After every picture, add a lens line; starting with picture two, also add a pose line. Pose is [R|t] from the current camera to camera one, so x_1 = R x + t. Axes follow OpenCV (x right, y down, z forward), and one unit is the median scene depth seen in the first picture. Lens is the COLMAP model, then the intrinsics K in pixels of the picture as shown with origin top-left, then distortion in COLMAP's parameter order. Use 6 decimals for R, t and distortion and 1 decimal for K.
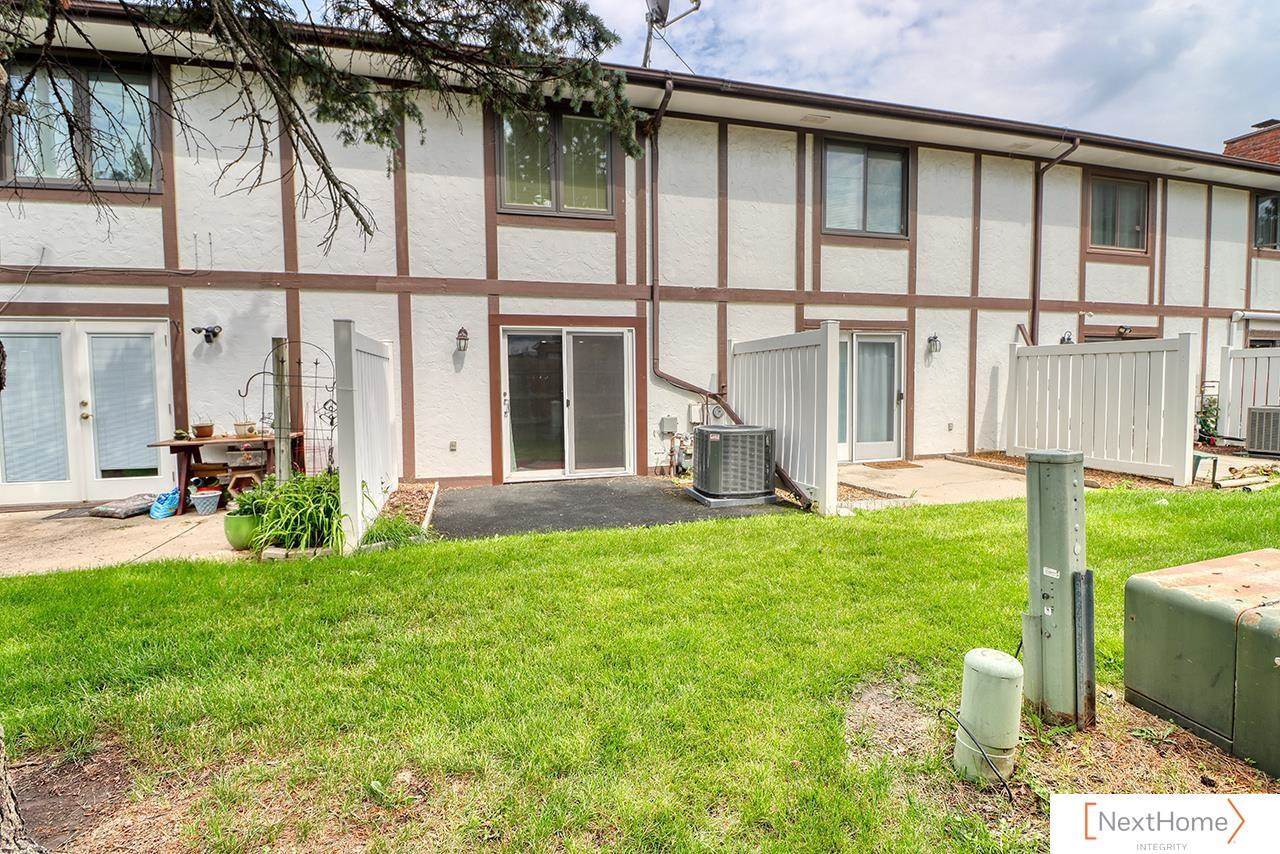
lens RADIAL K [[592.9, 0, 637.7], [0, 592.9, 424.8], [0, 0, 1]] dist [-0.008132, -0.007264]
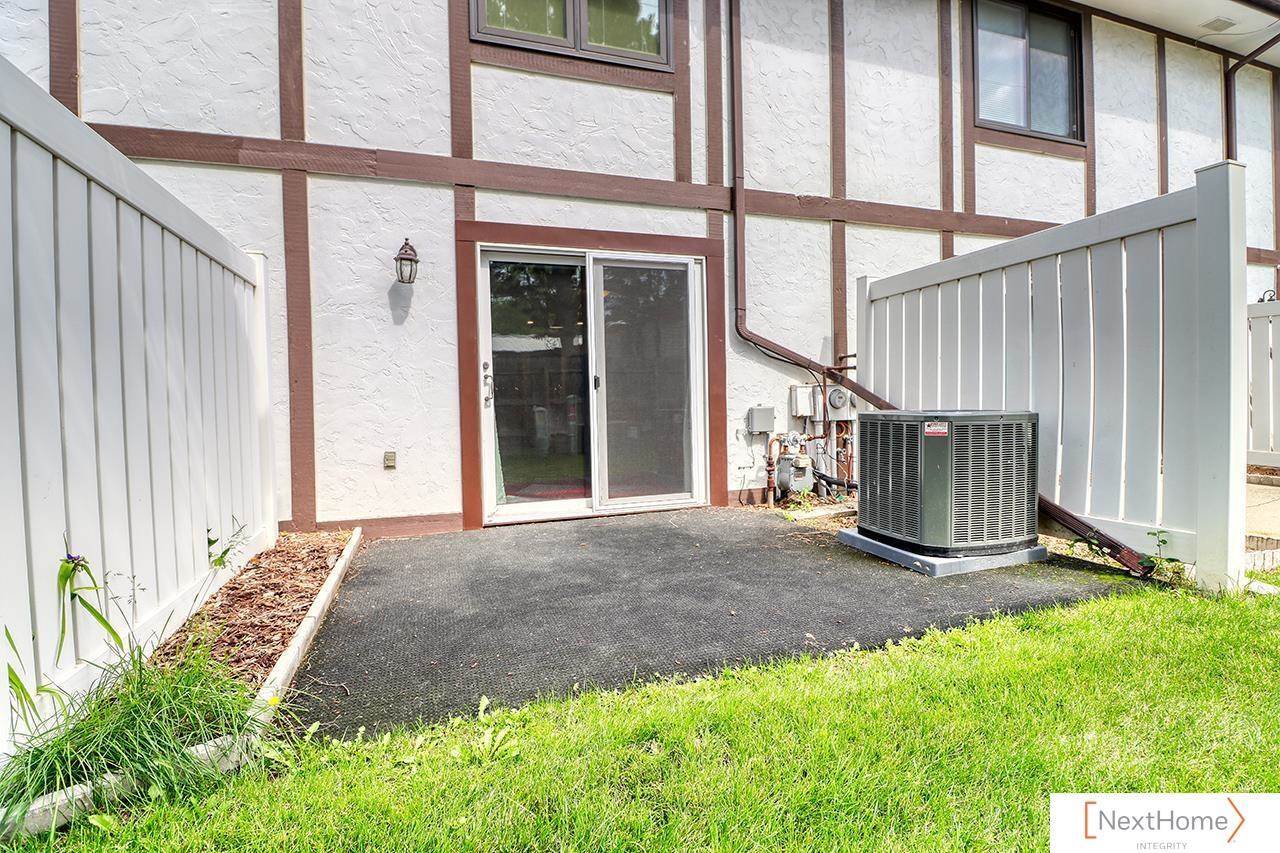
lens RADIAL K [[592.9, 0, 641.7], [0, 592.9, 421.5], [0, 0, 1]] dist [-0.008132, -0.007264]
pose [[0.998066, -0.012411, 0.060917, -0.107808], [0.014658, 0.999224, -0.036572, 0.022561], [-0.060415, 0.037394, 0.997473, 0.420183]]
